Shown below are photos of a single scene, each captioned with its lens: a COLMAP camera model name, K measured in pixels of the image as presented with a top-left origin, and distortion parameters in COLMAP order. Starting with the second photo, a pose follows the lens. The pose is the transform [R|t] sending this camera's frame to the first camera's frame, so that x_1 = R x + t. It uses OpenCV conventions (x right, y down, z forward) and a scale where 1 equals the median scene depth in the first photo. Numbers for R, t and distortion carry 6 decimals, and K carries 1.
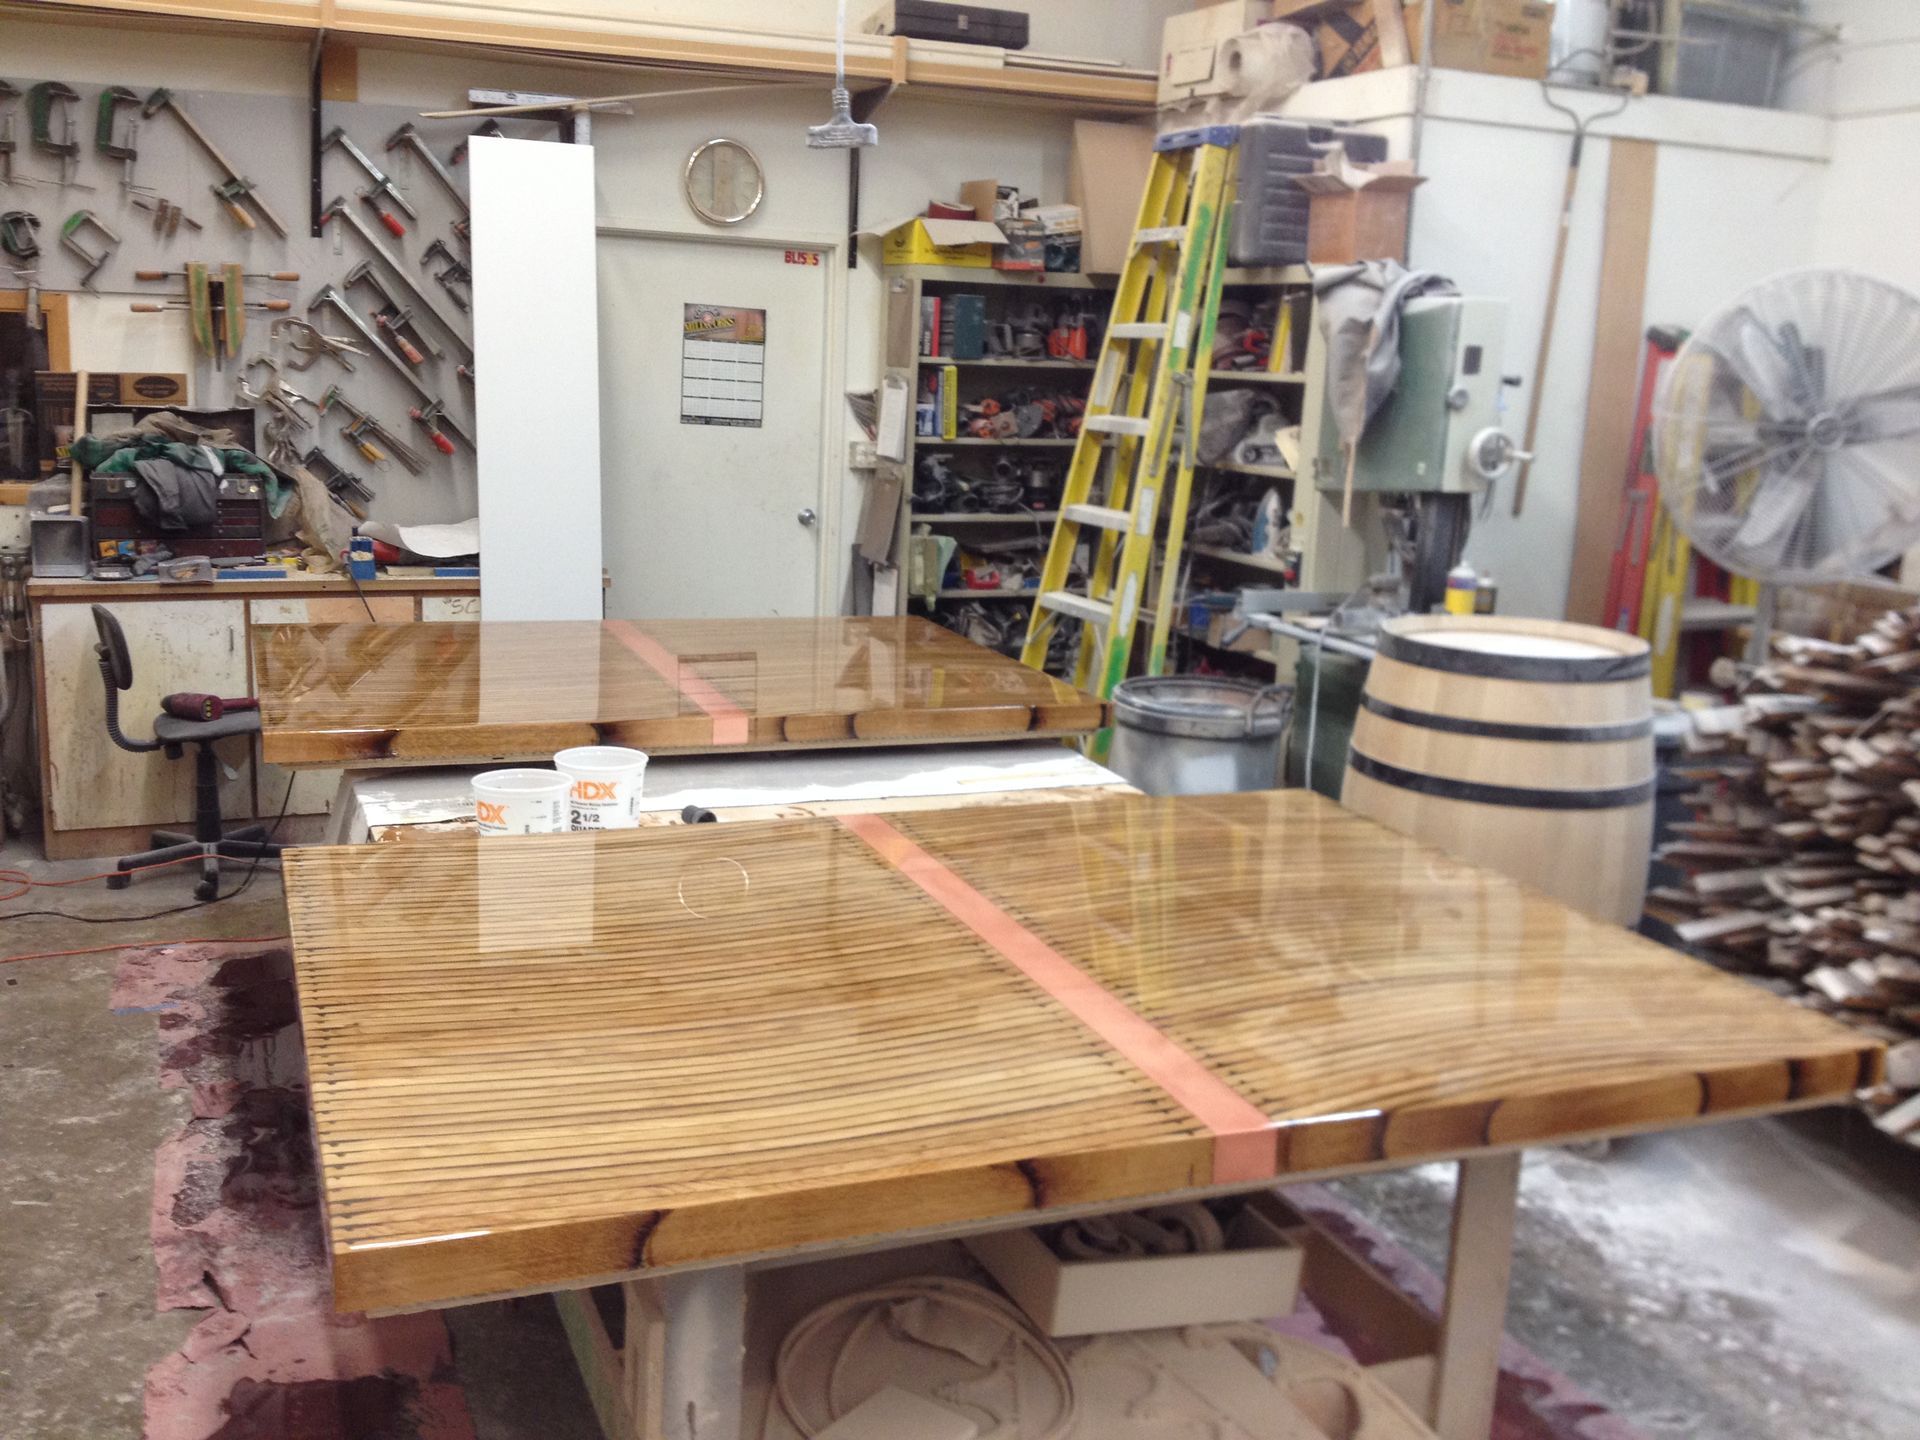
lens RADIAL K [[1824.0, 0, 965.7], [0, 1824.0, 710.4], [0, 0, 1]] dist [0.202822, -0.511351]
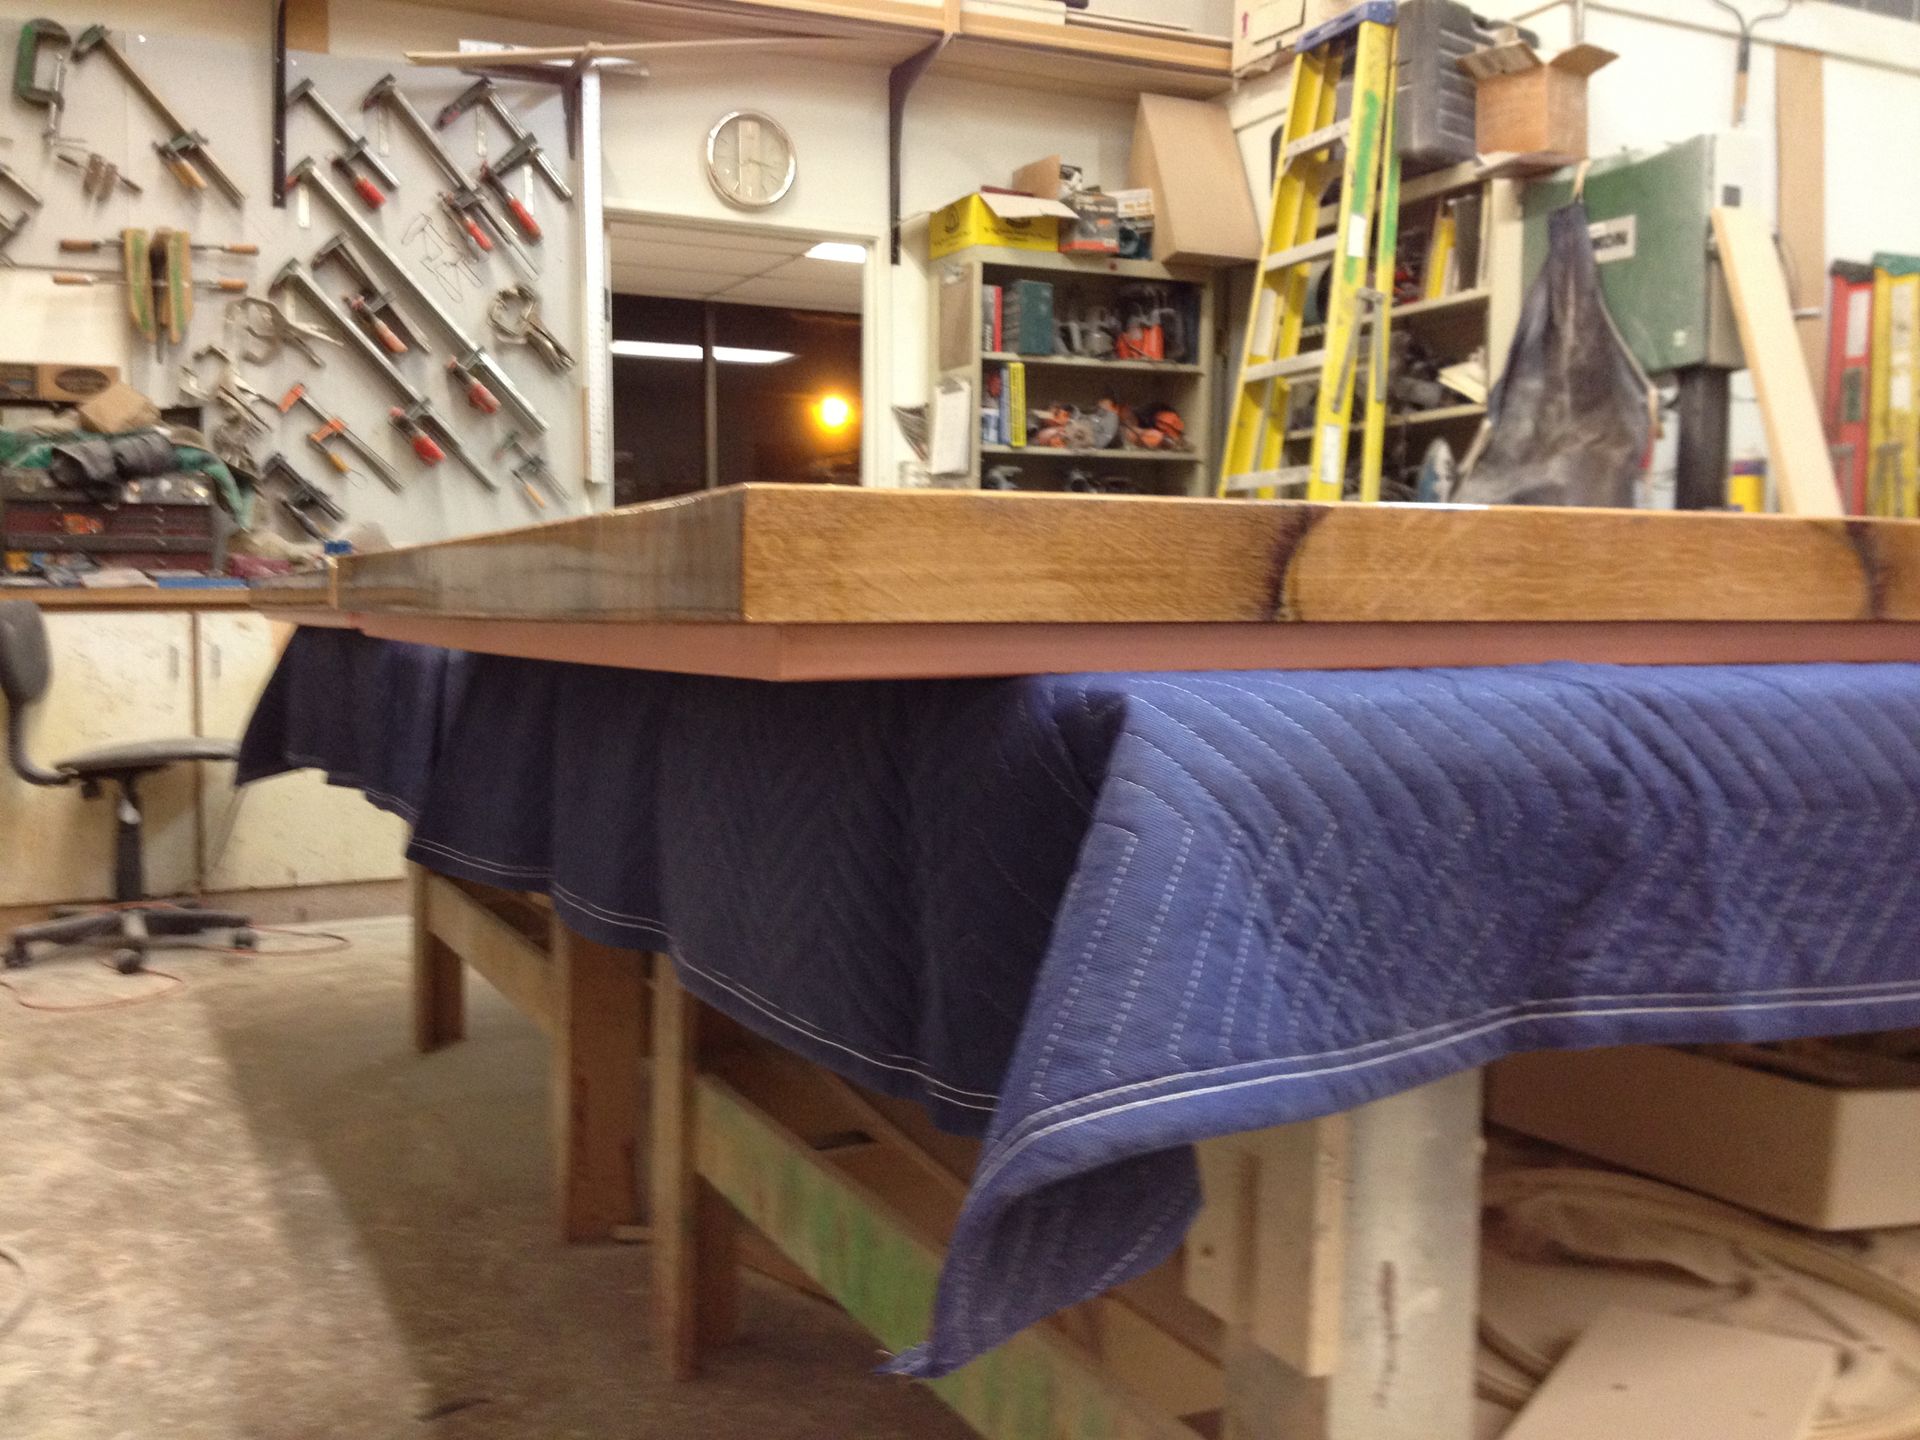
lens RADIAL K [[1833.7, 0, 956.9], [0, 1833.7, 686.2], [0, 0, 1]] dist [0.143799, -0.334184]
pose [[0.997765, -0.045534, 0.048905, -0.093812], [0.052720, 0.986118, -0.157451, 0.105951], [-0.041057, 0.159678, 0.986315, 0.191446]]
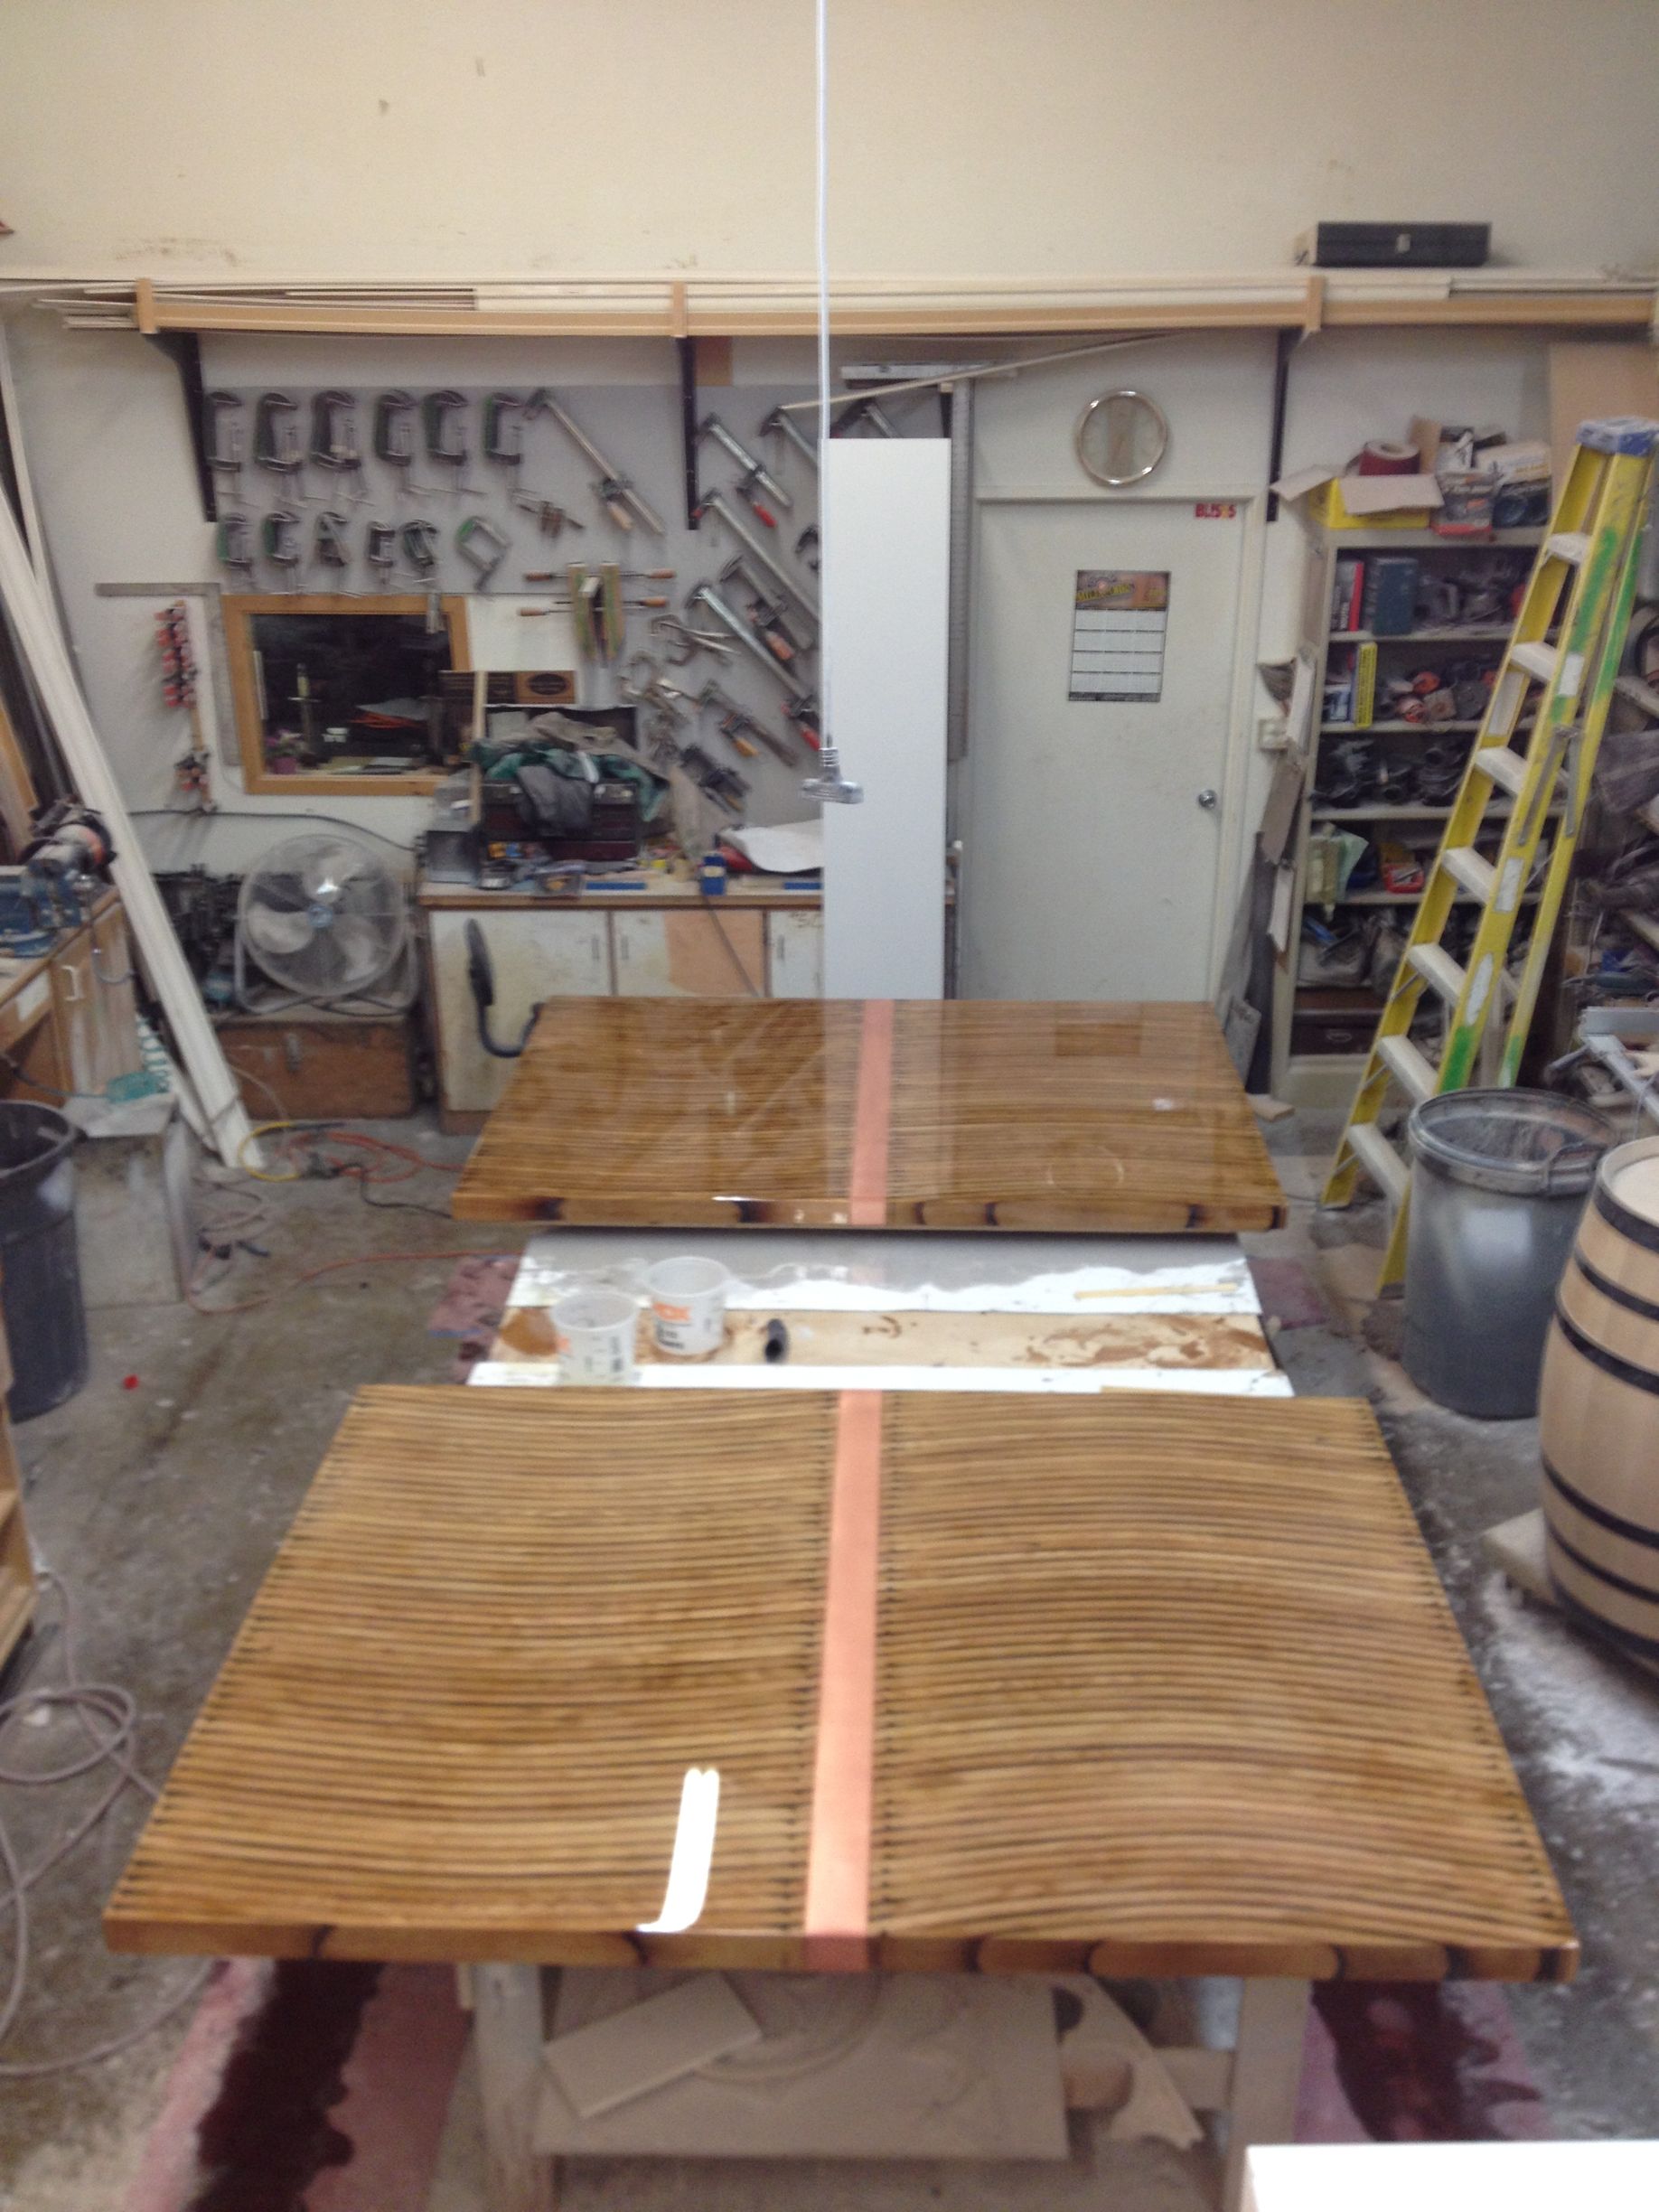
lens RADIAL K [[2112.5, 0, 878.3], [0, 2112.5, 1118.5], [0, 0, 1]] dist [0.143799, -0.334184]
pose [[0.918935, 0.113743, -0.377653, 0.202295], [-0.039500, 0.979241, 0.198815, -0.175695], [0.392427, -0.167781, 0.904351, -0.037689]]
